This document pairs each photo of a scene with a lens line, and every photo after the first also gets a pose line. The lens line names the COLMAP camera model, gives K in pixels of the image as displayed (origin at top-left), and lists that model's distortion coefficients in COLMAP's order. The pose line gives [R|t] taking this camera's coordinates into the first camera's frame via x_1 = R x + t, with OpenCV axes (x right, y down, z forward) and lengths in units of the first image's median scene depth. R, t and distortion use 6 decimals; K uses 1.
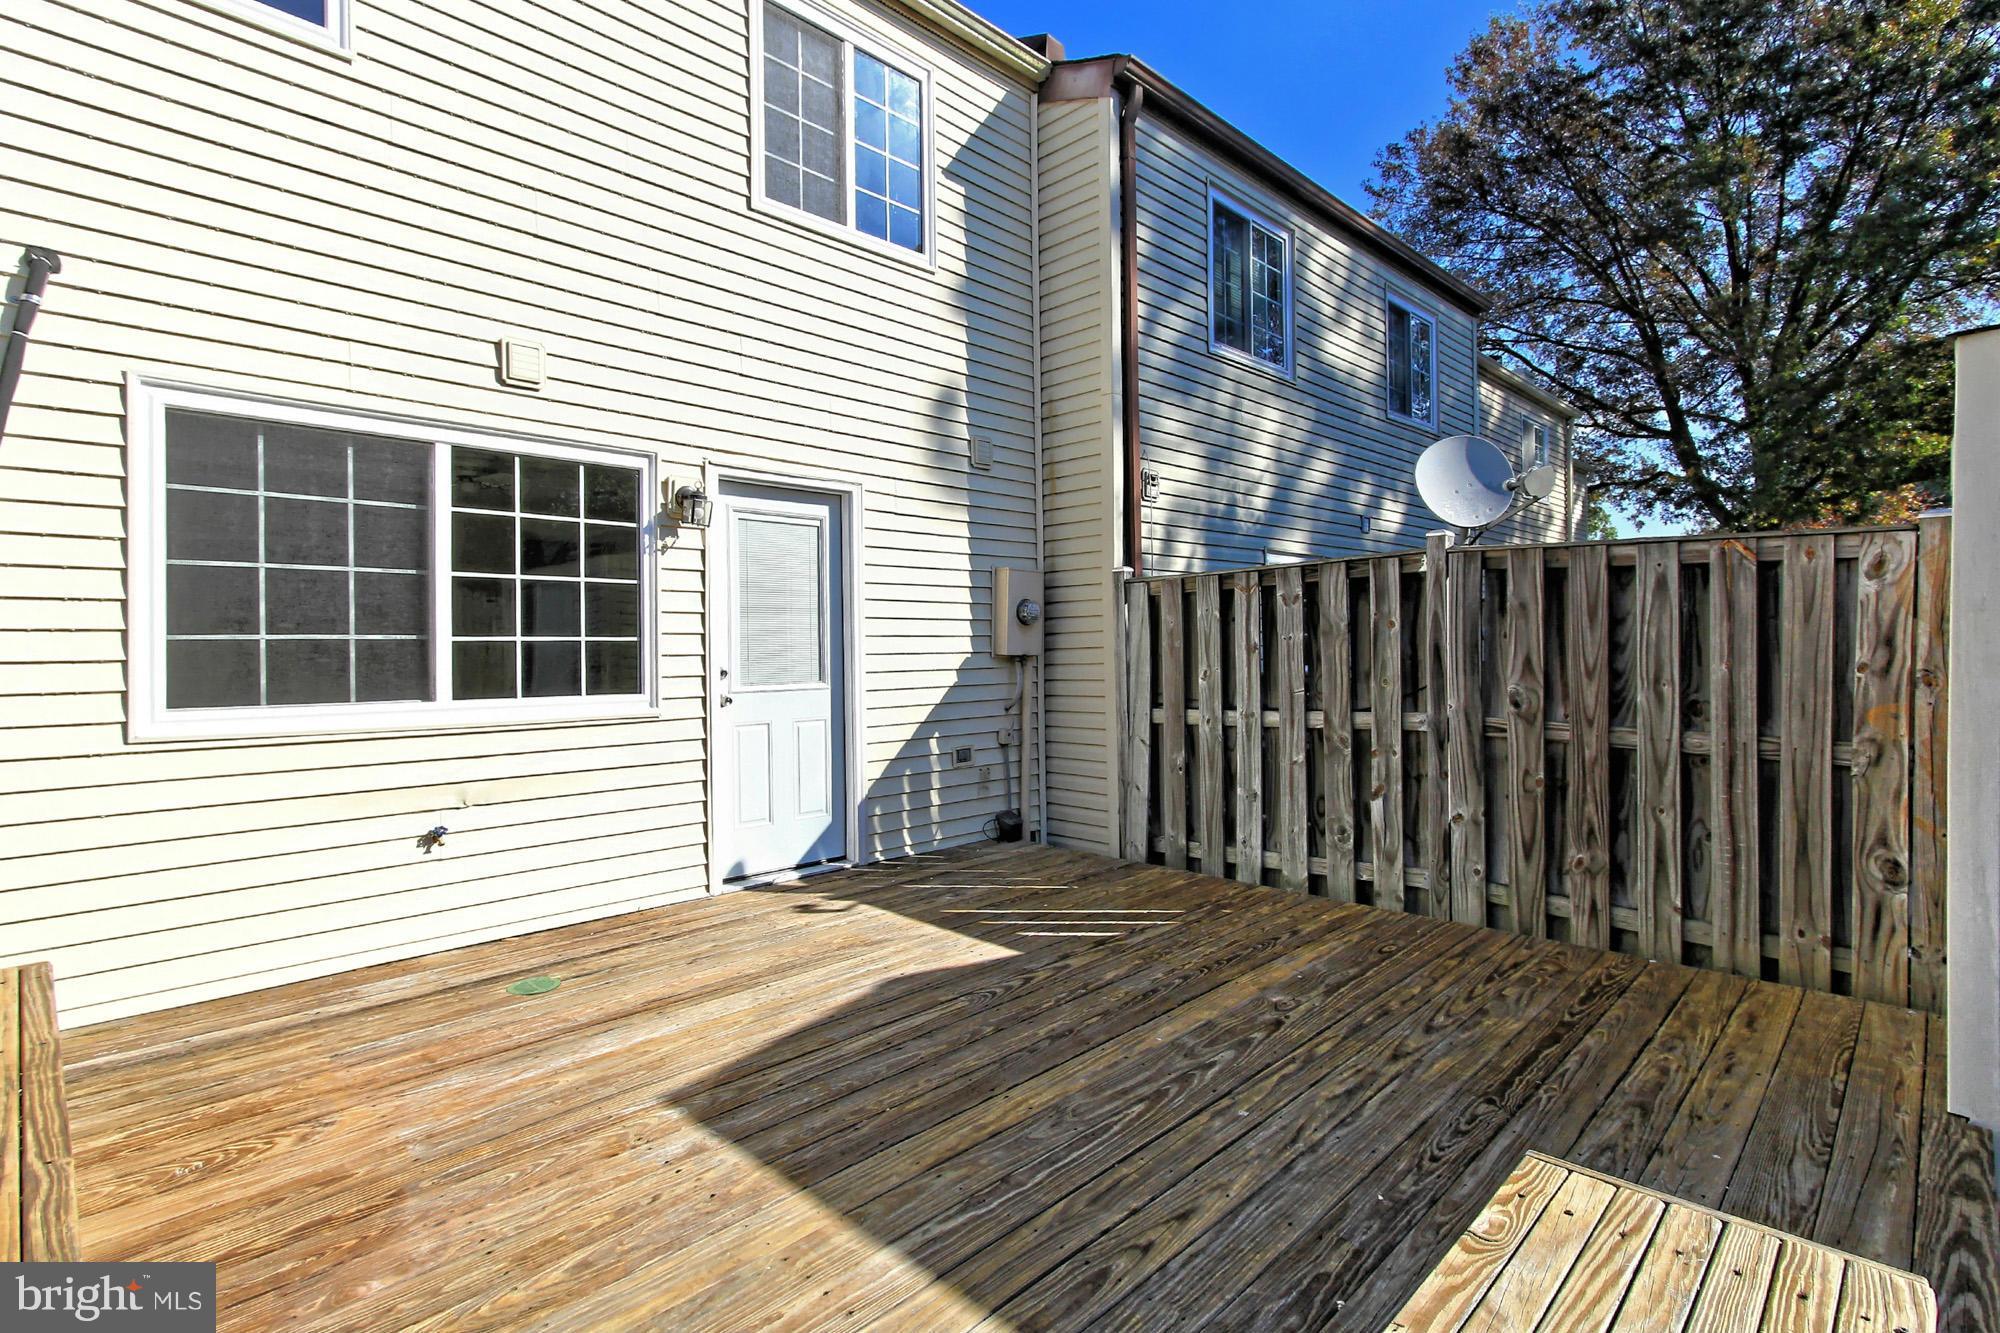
lens RADIAL K [[968.2, 0, 1008.7], [0, 968.2, 656.4], [0, 0, 1]] dist [-0.001590, 0.004748]
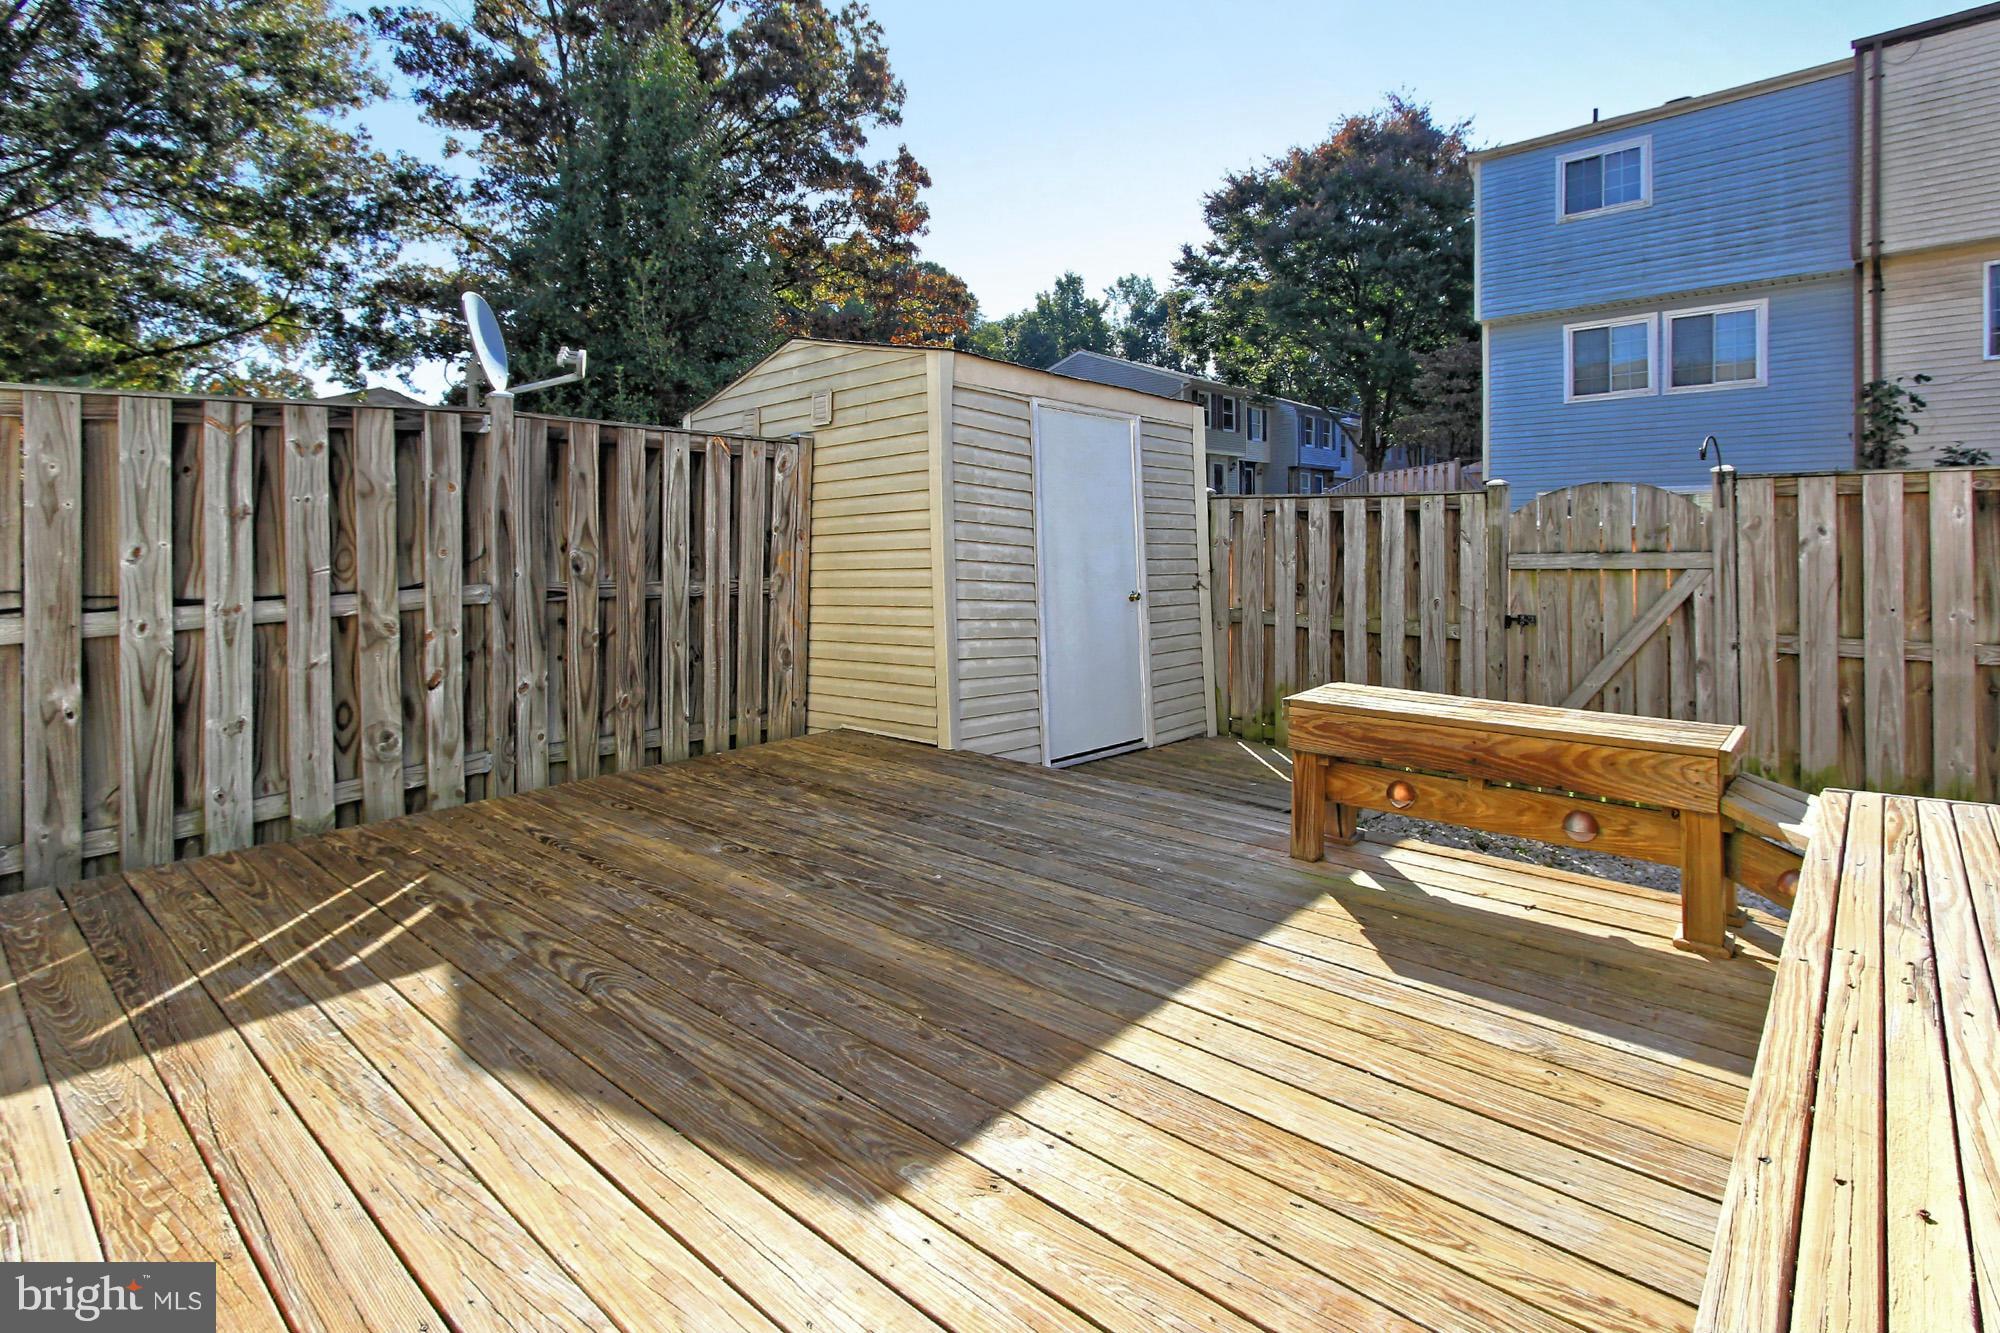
lens RADIAL K [[968.2, 0, 1027.5], [0, 968.2, 581.0], [0, 0, 1]] dist [-0.001590, 0.004748]
pose [[-0.057334, -0.045197, 0.997331, -0.490093], [0.026353, 0.998558, 0.046768, 0.023397], [-0.998007, 0.028964, -0.056060, 0.482956]]
